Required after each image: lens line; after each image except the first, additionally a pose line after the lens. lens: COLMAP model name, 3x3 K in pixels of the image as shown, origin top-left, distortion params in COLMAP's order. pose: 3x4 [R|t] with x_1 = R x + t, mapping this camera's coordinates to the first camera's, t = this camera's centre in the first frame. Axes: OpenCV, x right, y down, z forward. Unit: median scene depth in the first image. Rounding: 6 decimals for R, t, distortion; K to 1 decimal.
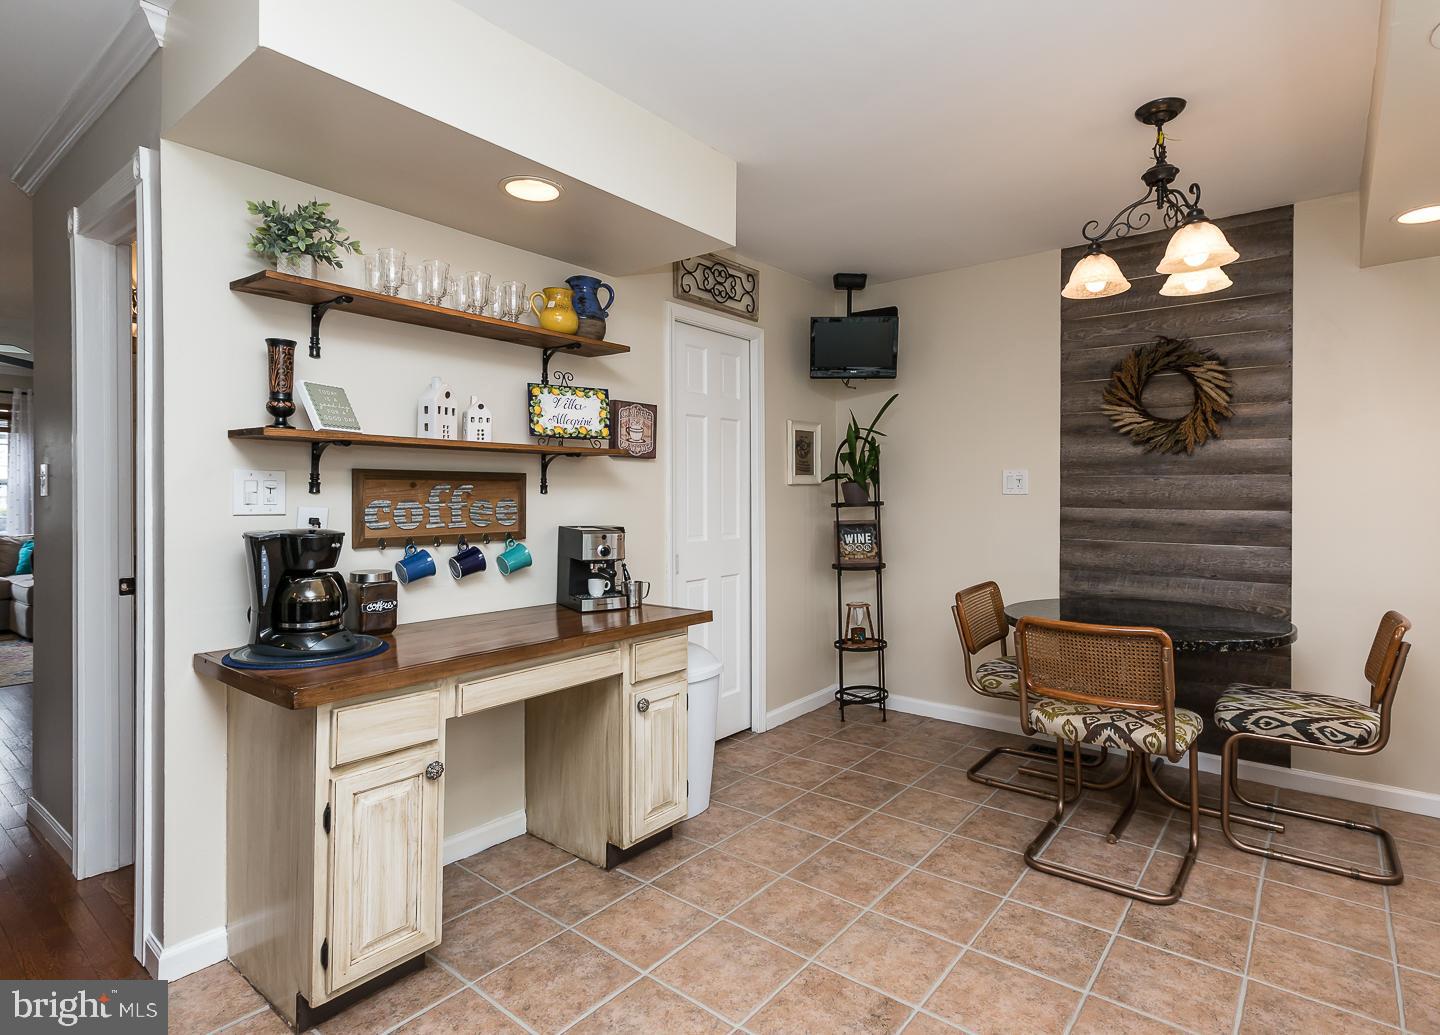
lens RADIAL K [[752.5, 0, 736.1], [0, 752.5, 491.8], [0, 0, 1]] dist [-0.003930, 0.000617]
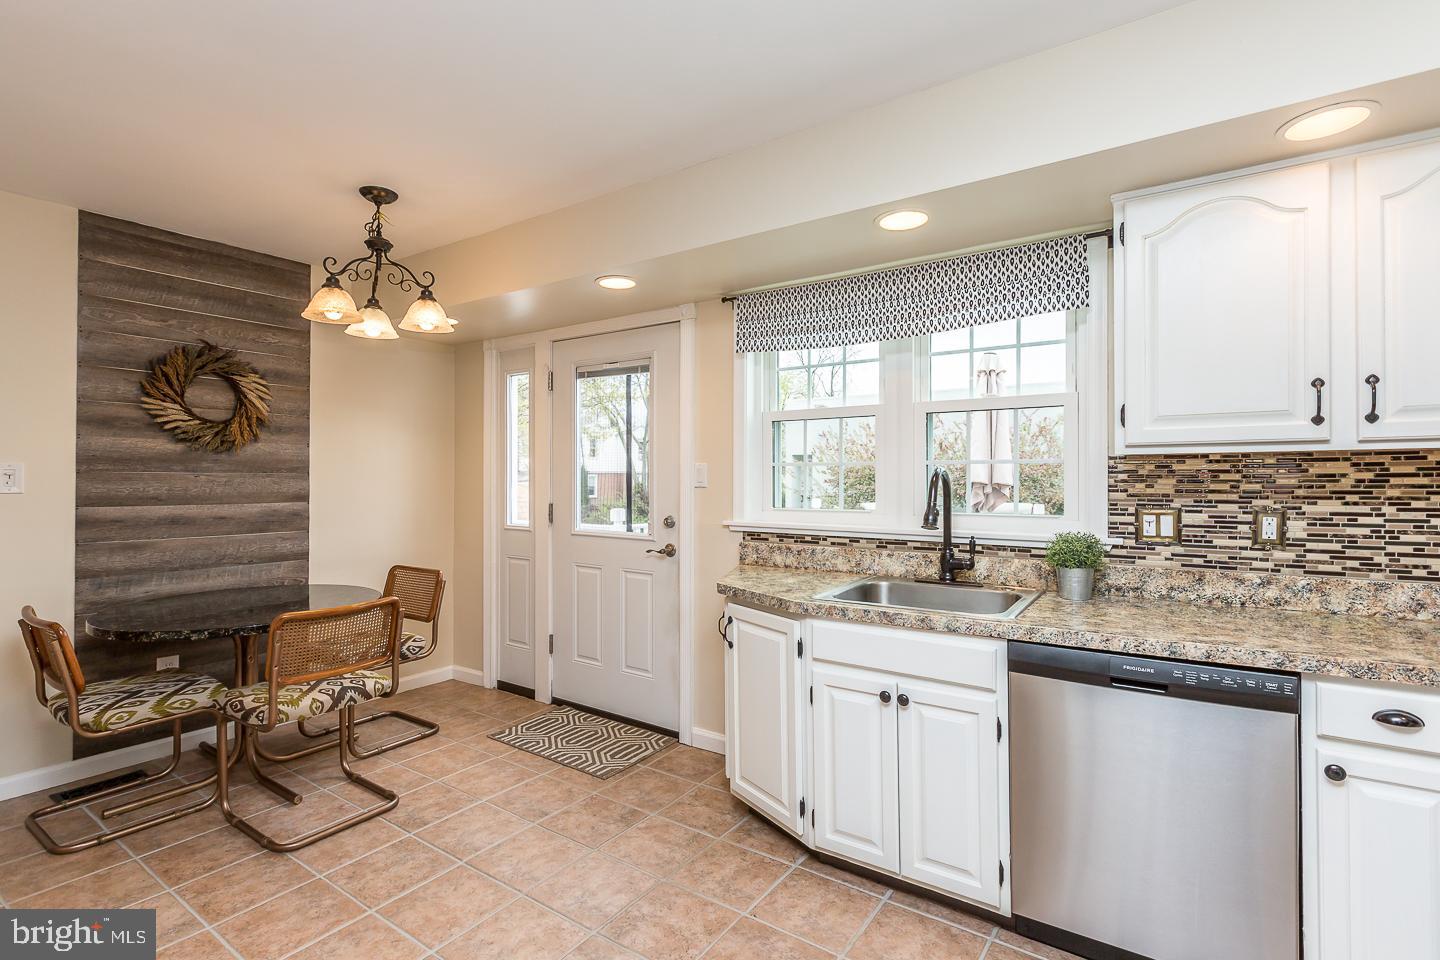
lens RADIAL K [[672.0, 0, 731.7], [0, 672.0, 479.6], [0, 0, 1]] dist [0.008825, 0.000029]
pose [[-0.065931, -0.003624, 0.997818, -0.434810], [-0.002558, 0.999991, 0.003462, -0.017732], [-0.997821, -0.002325, -0.065940, 0.331479]]
